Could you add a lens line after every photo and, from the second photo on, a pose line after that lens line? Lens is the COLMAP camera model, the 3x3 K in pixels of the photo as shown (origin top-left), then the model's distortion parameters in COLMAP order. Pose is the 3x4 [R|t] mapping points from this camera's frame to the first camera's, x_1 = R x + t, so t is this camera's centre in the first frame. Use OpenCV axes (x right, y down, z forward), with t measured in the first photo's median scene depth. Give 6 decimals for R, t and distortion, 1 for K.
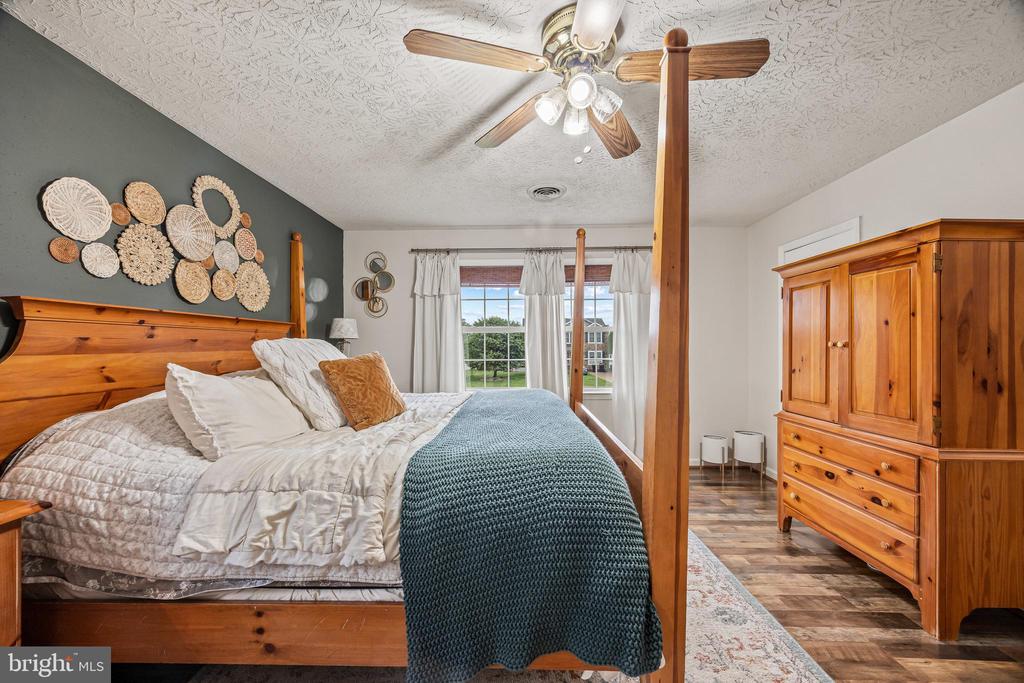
lens RADIAL K [[387.4, 0, 512.0], [0, 387.4, 343.3], [0, 0, 1]] dist [-0.000224, 0.000681]
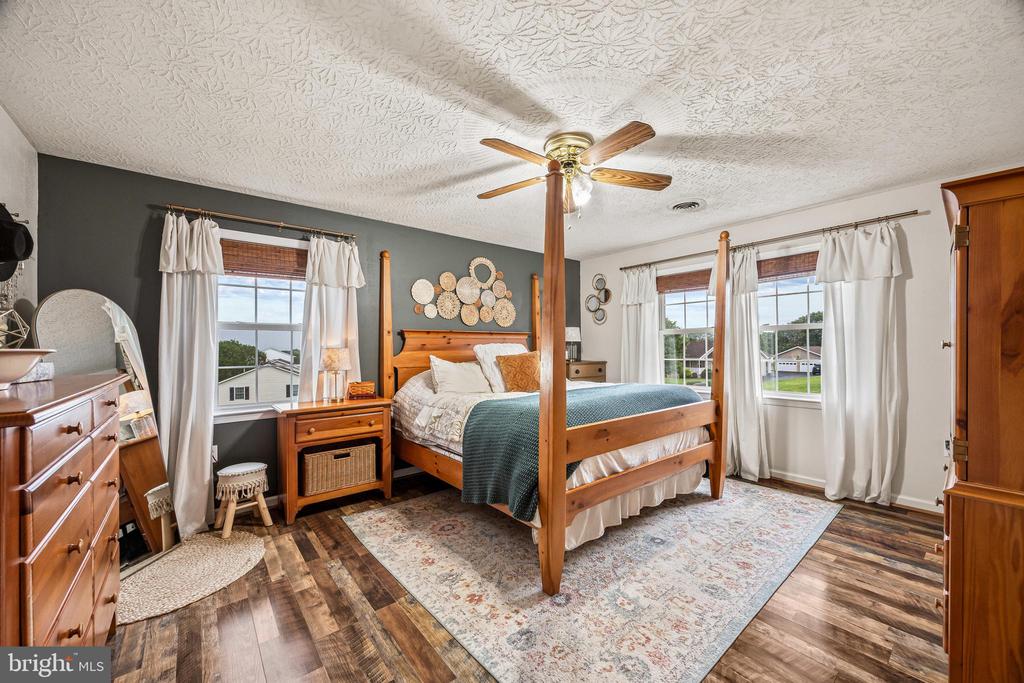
lens RADIAL K [[387.4, 0, 510.7], [0, 387.4, 344.7], [0, 0, 1]] dist [-0.000224, 0.000681]
pose [[0.650300, -0.006574, -0.759649, 0.808097], [0.009307, 0.999956, -0.000686, -0.003552], [0.759620, -0.006624, 0.650333, -0.122769]]
